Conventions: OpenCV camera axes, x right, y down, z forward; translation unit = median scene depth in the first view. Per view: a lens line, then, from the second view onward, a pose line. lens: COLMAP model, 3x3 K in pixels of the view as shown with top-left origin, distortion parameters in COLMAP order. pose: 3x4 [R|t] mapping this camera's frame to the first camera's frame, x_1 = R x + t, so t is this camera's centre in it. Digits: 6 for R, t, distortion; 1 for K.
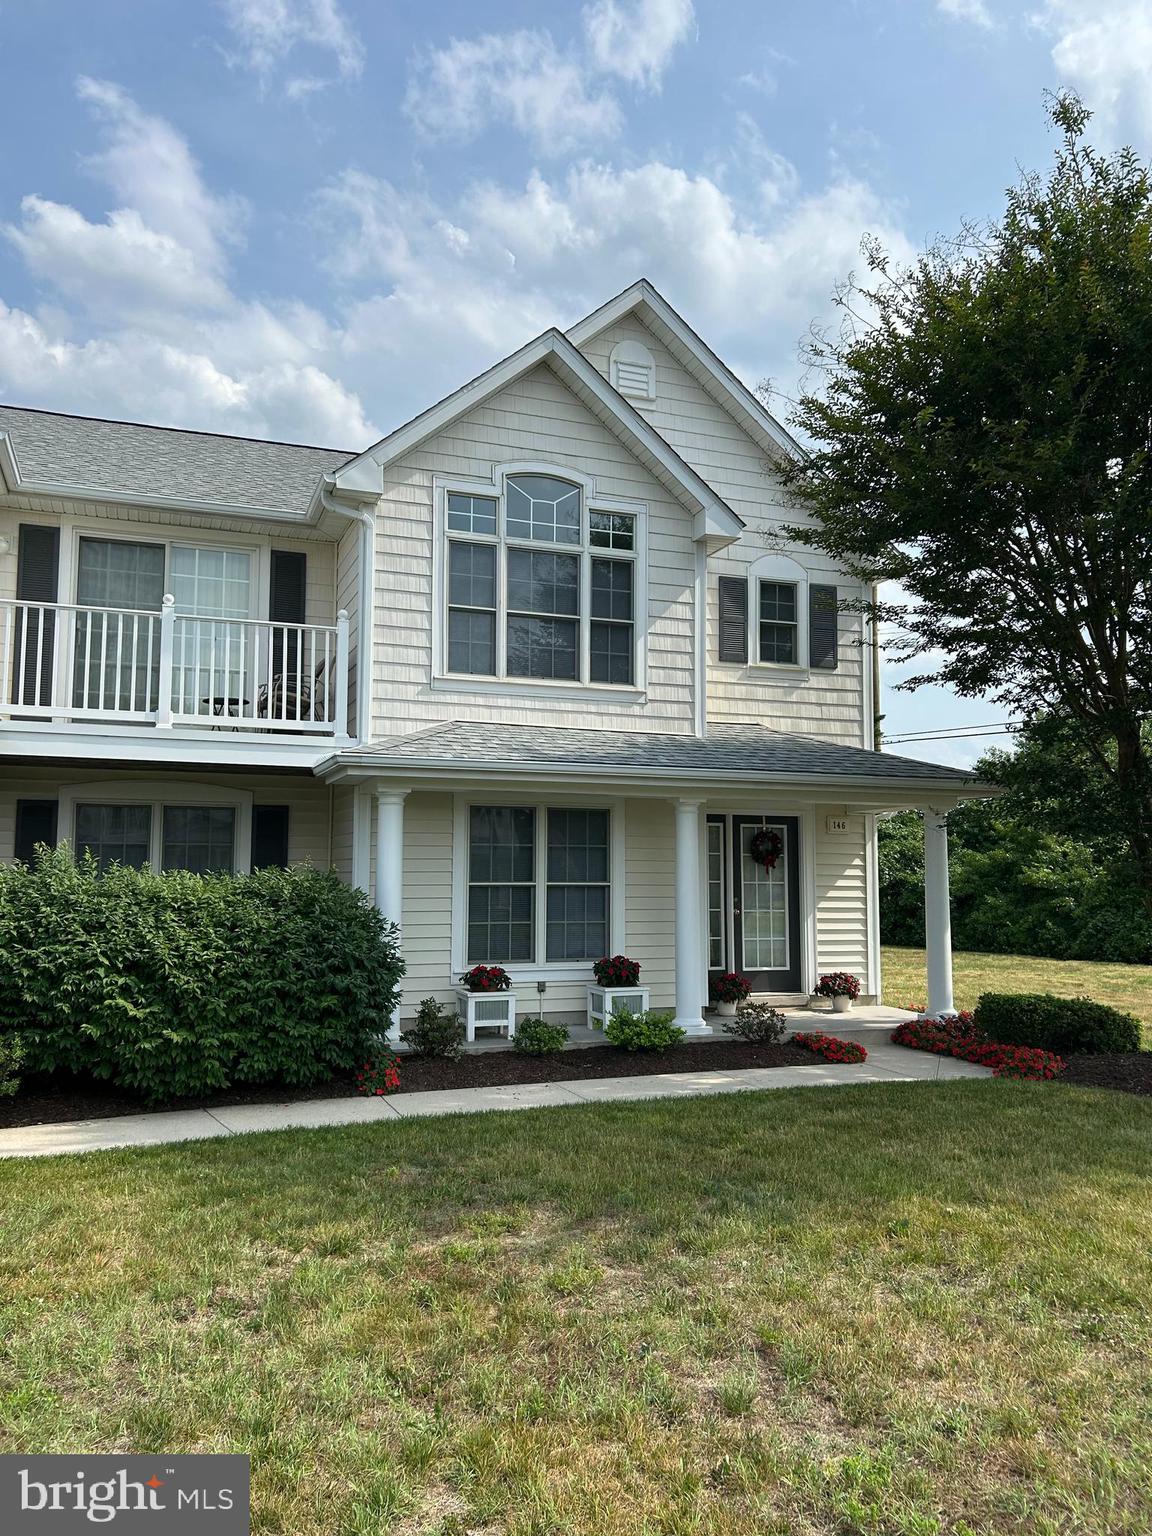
lens RADIAL K [[1180.2, 0, 576.0], [0, 1180.2, 768.0], [0, 0, 1]] dist [0.006498, -0.000112]
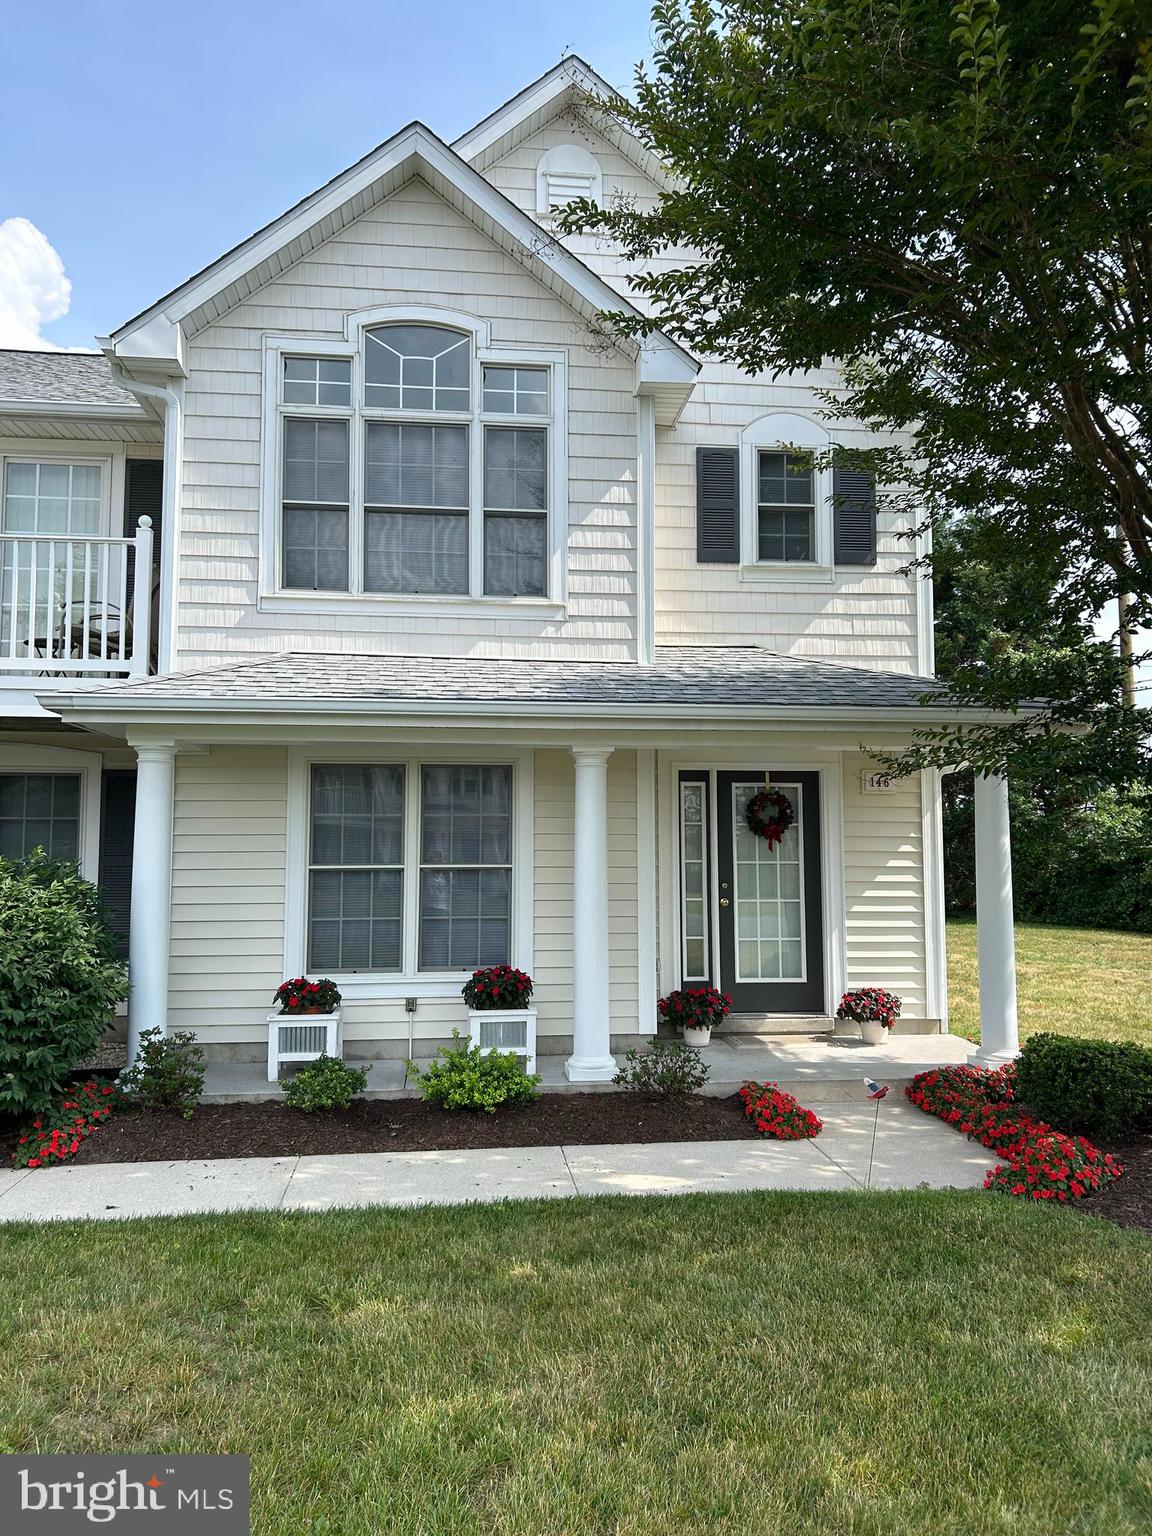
lens RADIAL K [[1154.4, 0, 575.4], [0, 1154.4, 759.5], [0, 0, 1]] dist [-0.010501, -0.003756]
pose [[0.968966, -0.023802, -0.246045, 0.242901], [0.027578, 0.999549, 0.011915, 0.023714], [0.245650, -0.018331, 0.969185, 0.306941]]
